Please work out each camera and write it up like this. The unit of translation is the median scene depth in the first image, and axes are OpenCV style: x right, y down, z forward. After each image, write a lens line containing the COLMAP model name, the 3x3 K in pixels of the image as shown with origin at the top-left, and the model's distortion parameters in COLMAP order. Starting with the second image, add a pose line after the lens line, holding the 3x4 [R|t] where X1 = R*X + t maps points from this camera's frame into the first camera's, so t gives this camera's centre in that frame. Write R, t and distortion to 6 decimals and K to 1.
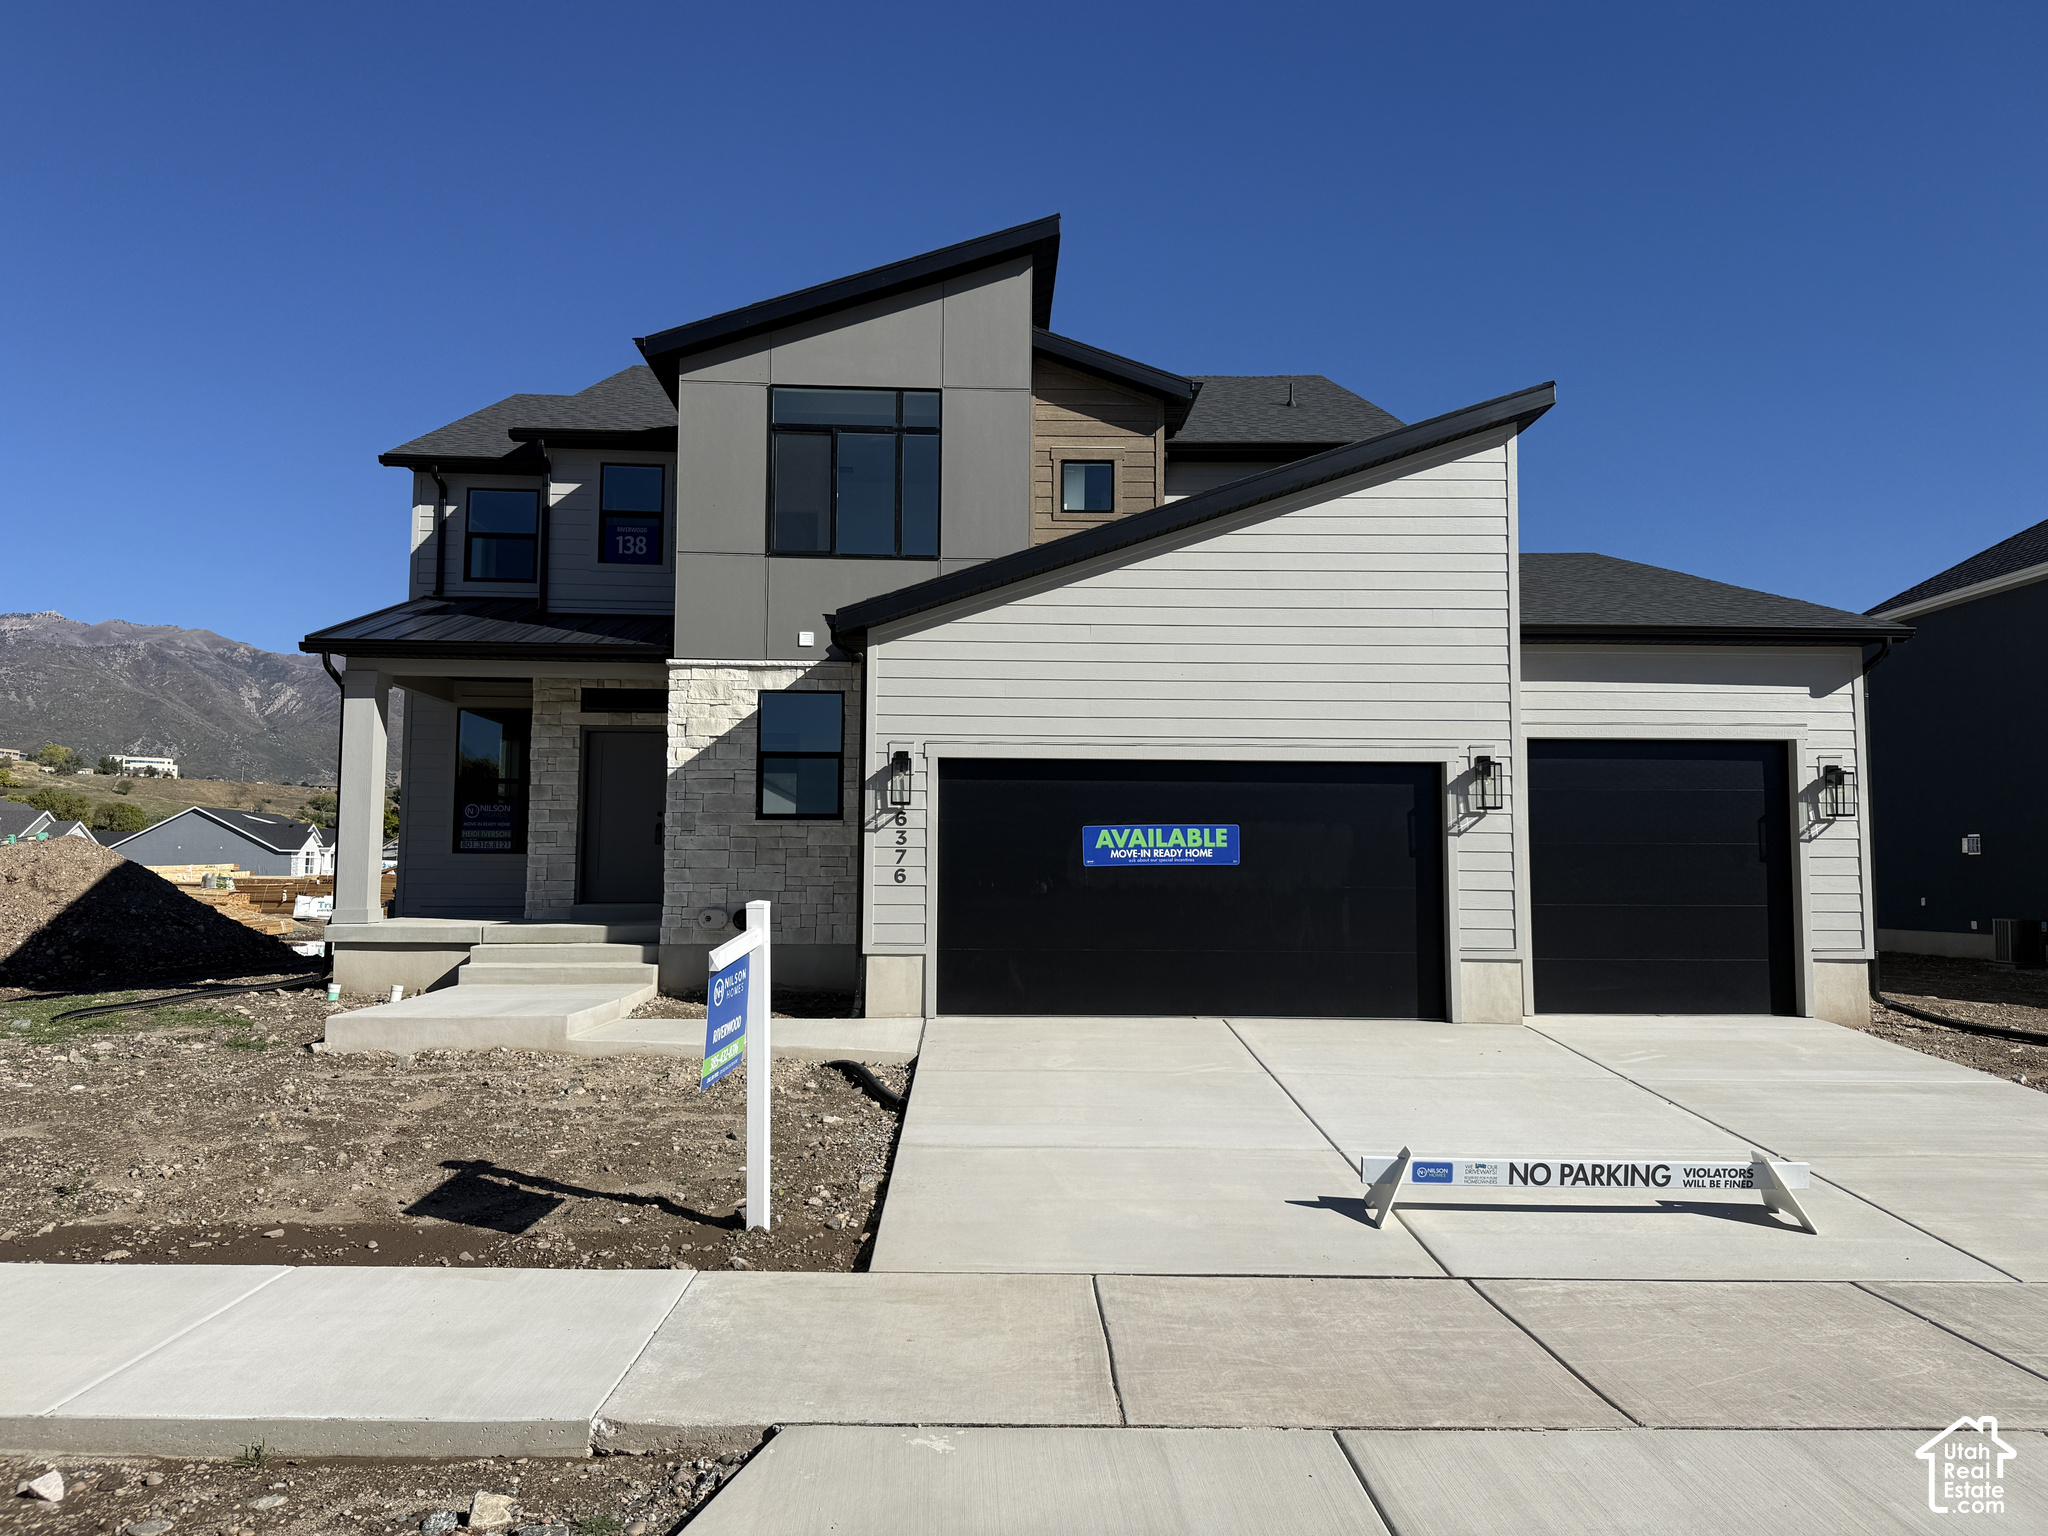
lens RADIAL K [[1445.3, 0, 1023.2], [0, 1445.3, 764.9], [0, 0, 1]] dist [0.082005, -0.037705]
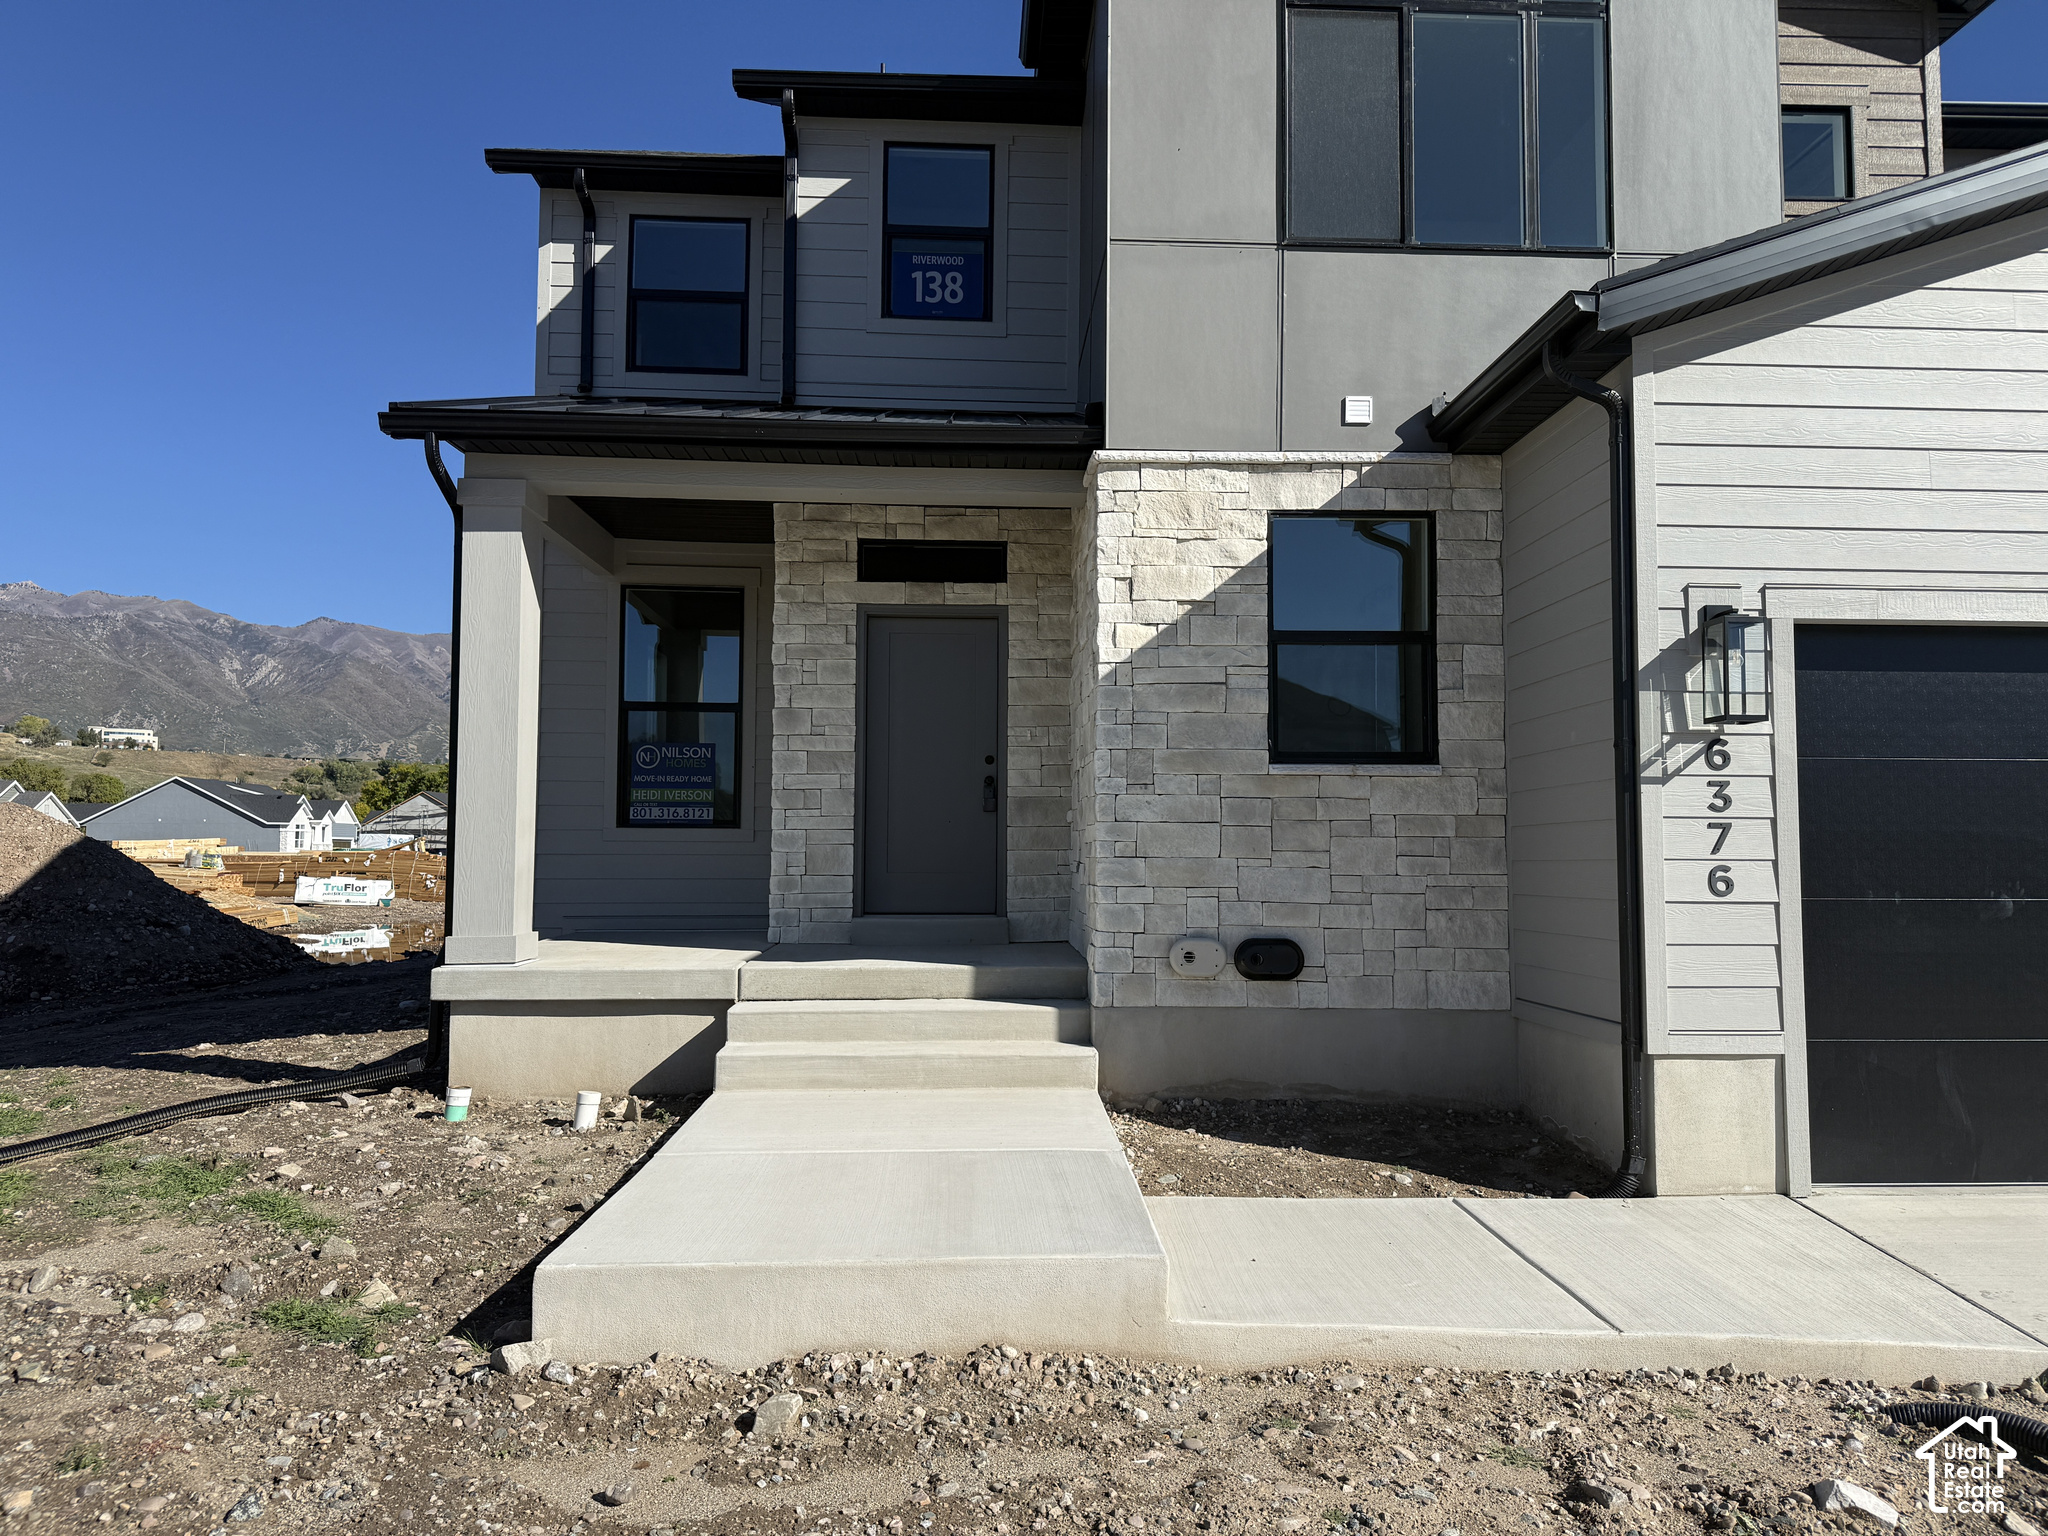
lens RADIAL K [[1445.3, 0, 1030.8], [0, 1445.3, 756.6], [0, 0, 1]] dist [0.082005, -0.037705]
pose [[0.999910, 0.000183, 0.013389, -0.270914], [-0.000357, 0.999915, 0.013010, 0.028283], [-0.013385, -0.013013, 0.999826, 0.481013]]
